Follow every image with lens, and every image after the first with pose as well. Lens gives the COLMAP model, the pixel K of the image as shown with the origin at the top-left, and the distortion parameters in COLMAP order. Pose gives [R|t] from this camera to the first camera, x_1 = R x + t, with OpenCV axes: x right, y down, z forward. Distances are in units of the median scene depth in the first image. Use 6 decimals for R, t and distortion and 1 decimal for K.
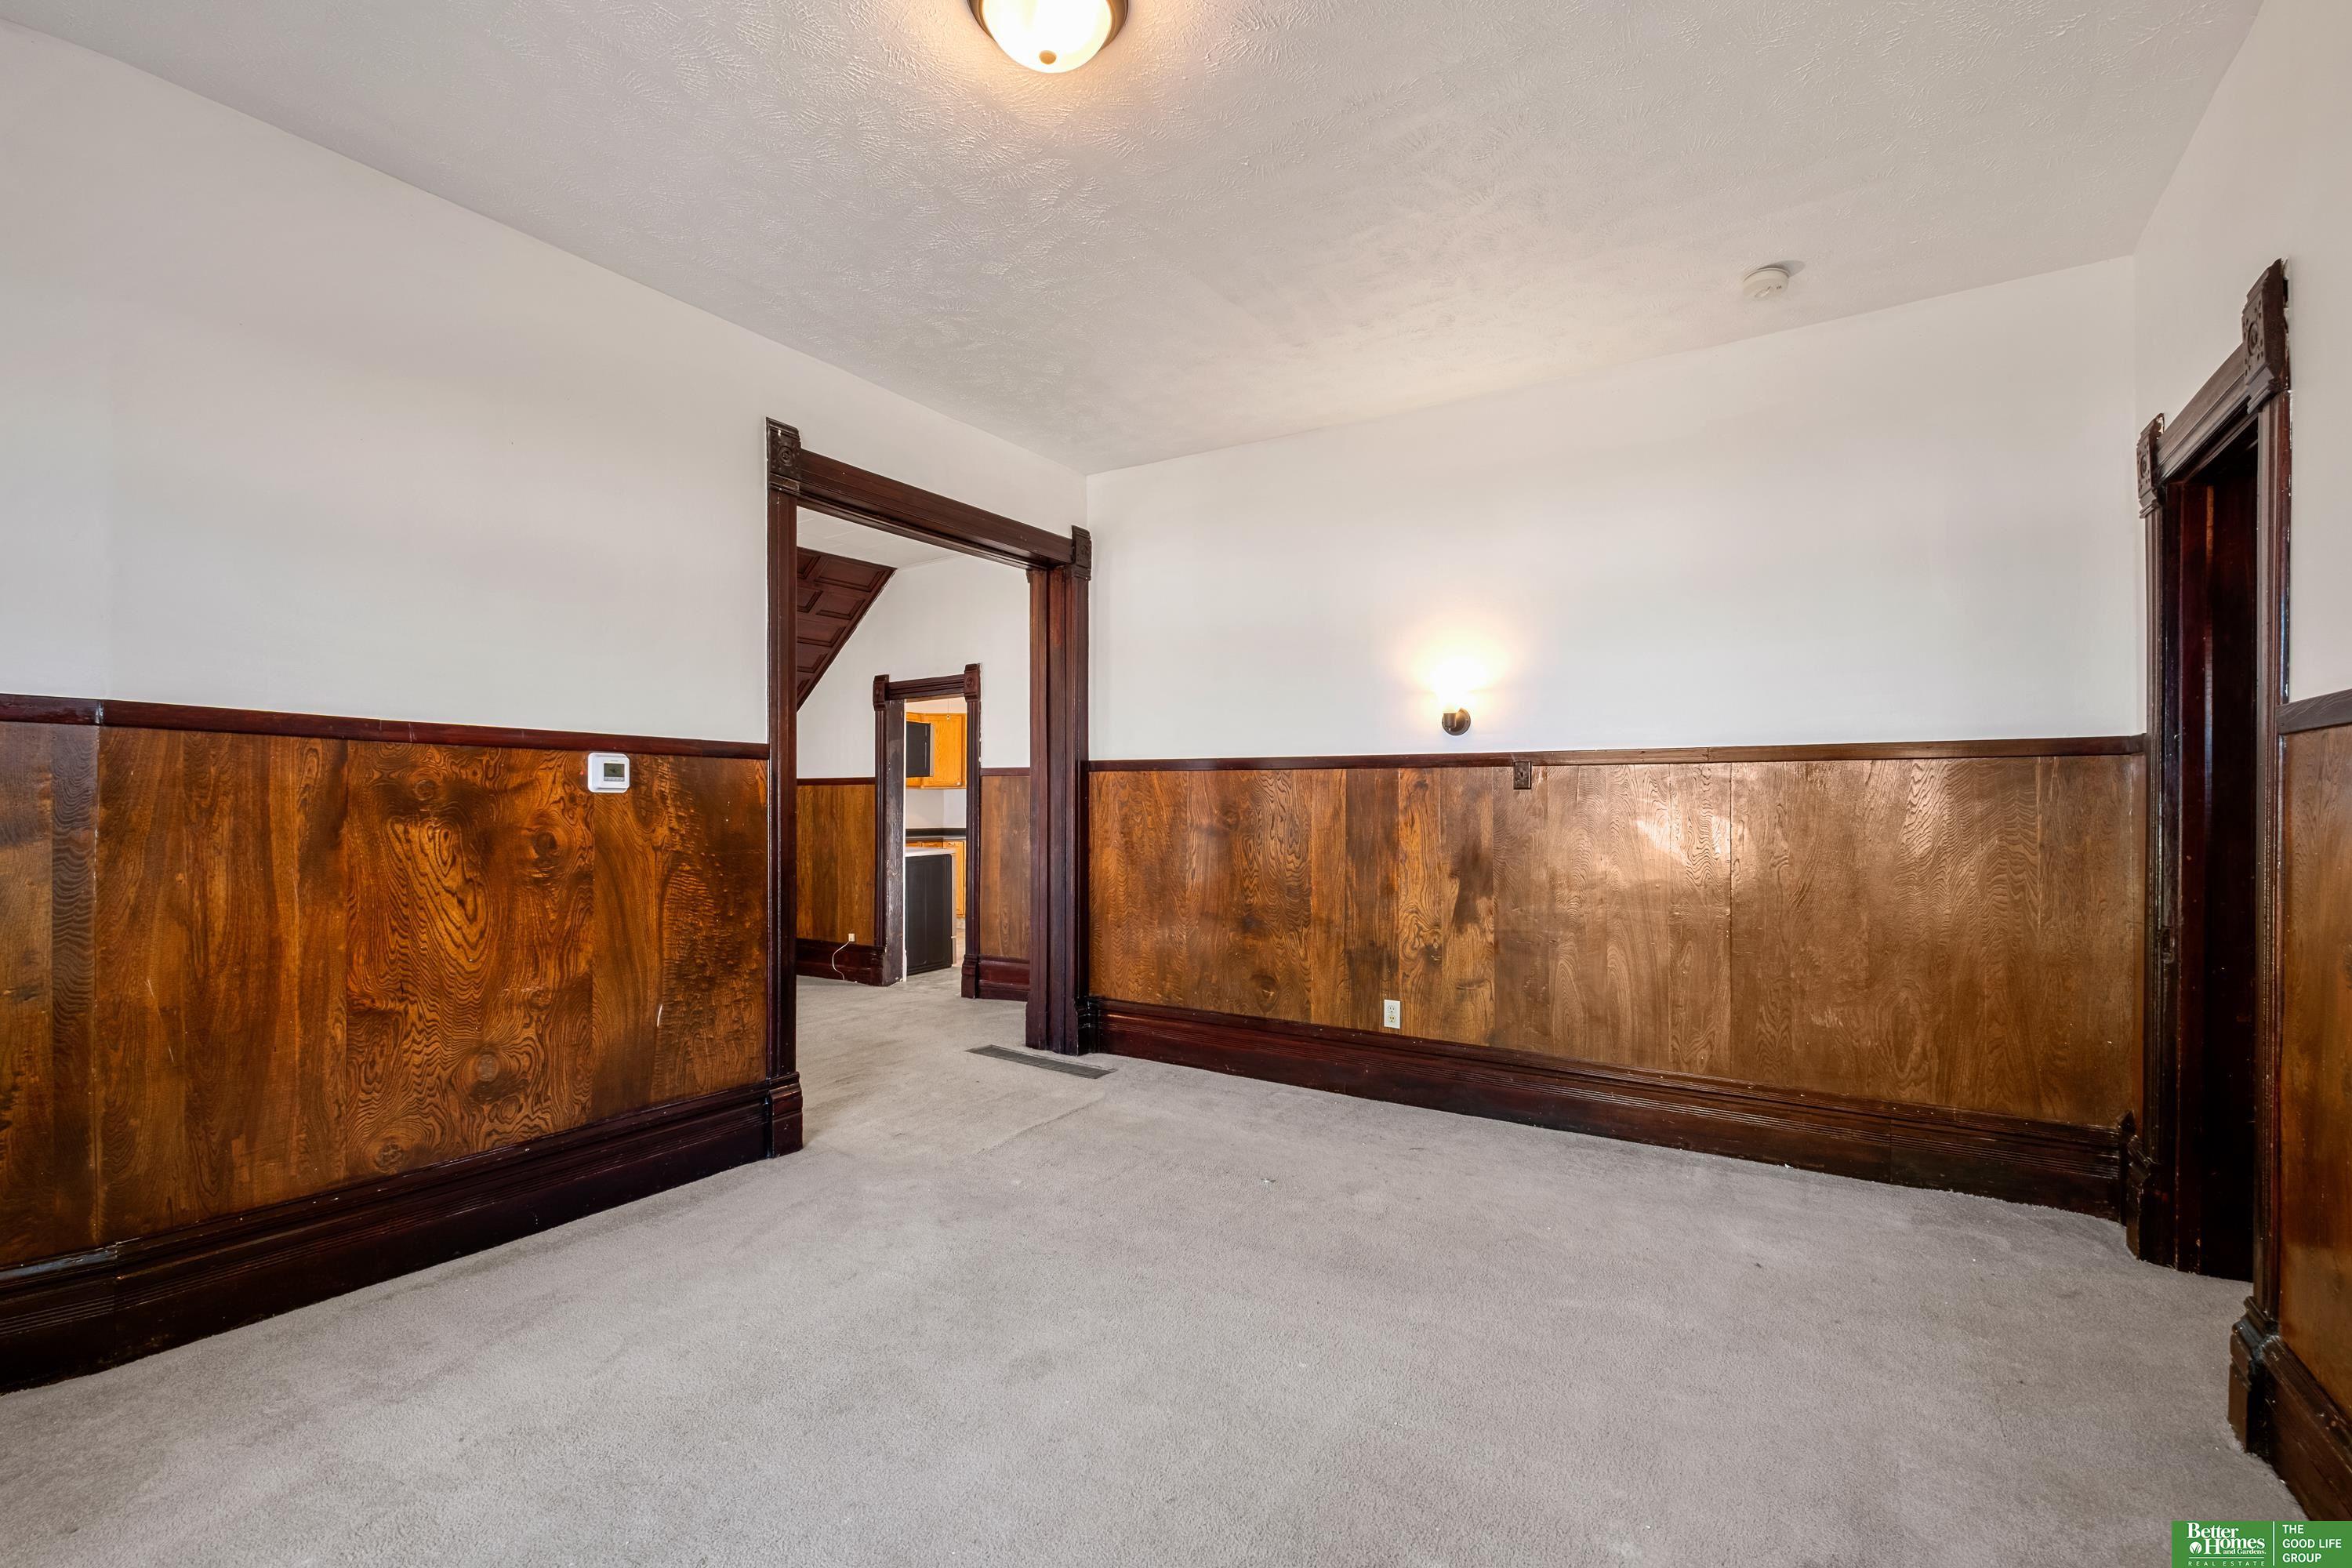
lens RADIAL K [[1021.3, 0, 1176.0], [0, 1021.3, 784.0], [0, 0, 1]] dist [-0.001575, -0.000171]
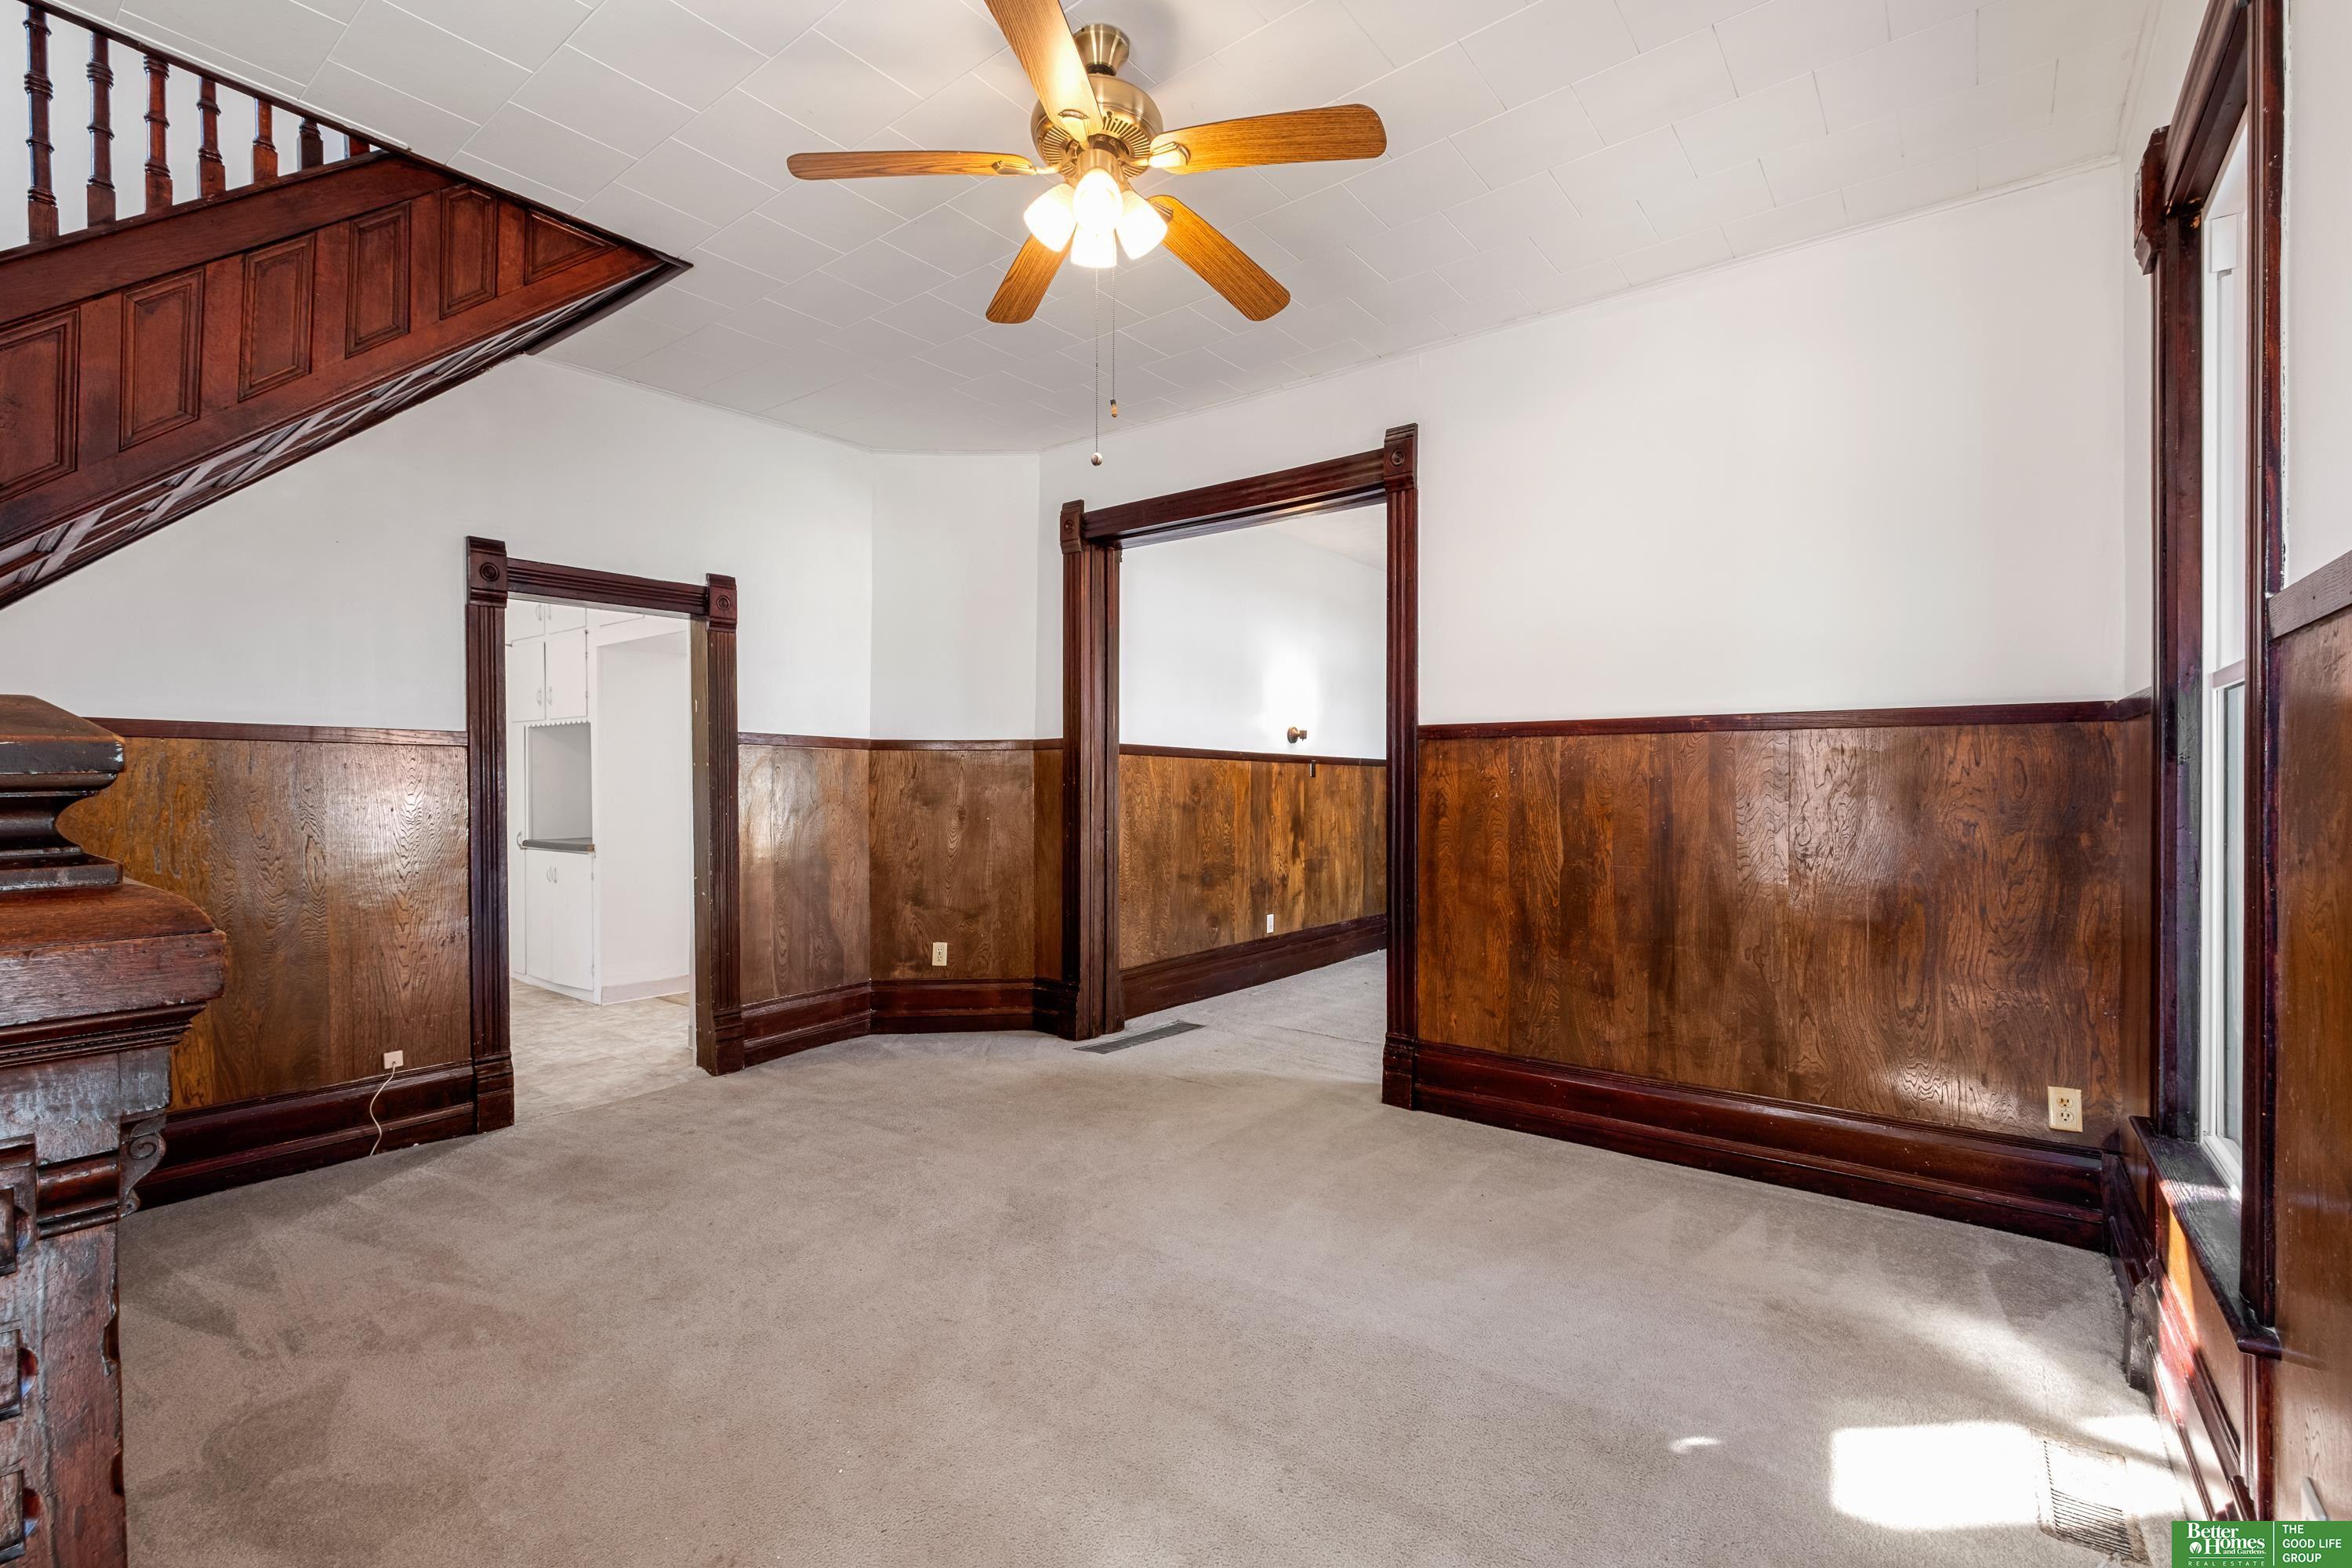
lens RADIAL K [[1021.3, 0, 1176.0], [0, 1021.3, 784.0], [0, 0, 1]] dist [-0.001575, -0.000171]
pose [[0.094045, -0.002032, 0.995566, -1.265034], [-0.023068, 0.999725, 0.004220, 0.013816], [-0.995301, -0.023363, 0.093973, 0.964993]]
